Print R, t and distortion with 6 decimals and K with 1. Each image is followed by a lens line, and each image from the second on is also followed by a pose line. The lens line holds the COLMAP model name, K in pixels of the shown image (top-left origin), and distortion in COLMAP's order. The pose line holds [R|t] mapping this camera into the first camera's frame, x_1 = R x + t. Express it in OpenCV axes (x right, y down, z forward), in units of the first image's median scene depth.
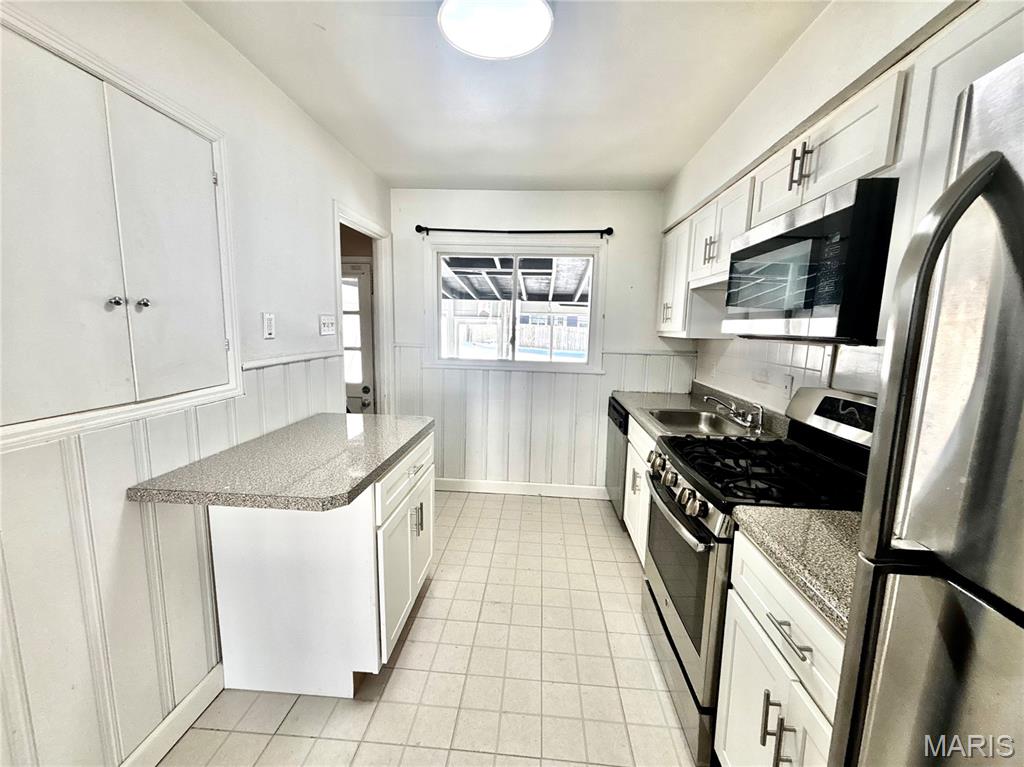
lens RADIAL K [[412.7, 0, 511.2], [0, 412.7, 381.1], [0, 0, 1]] dist [0.000929, 0.000537]
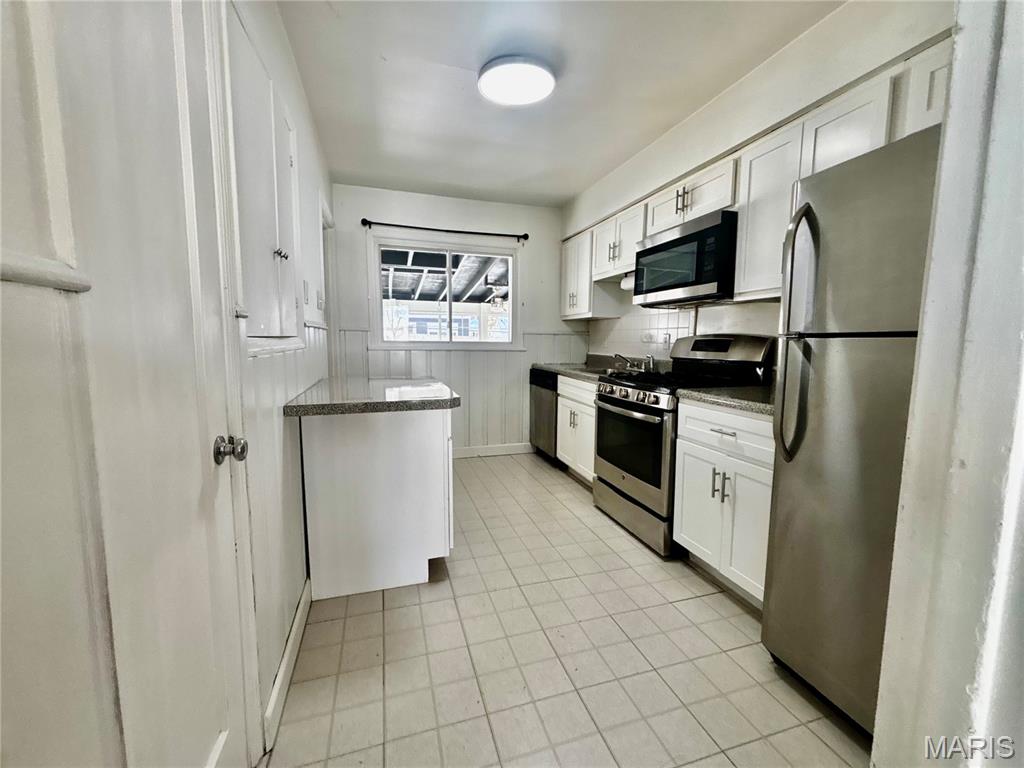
lens RADIAL K [[412.7, 0, 505.1], [0, 412.7, 382.2], [0, 0, 1]] dist [0.000929, 0.000537]
pose [[0.933067, -0.054801, 0.355504, -0.494475], [0.063960, 0.997853, -0.014053, 0.162738], [-0.353971, 0.035851, 0.934569, -0.244675]]
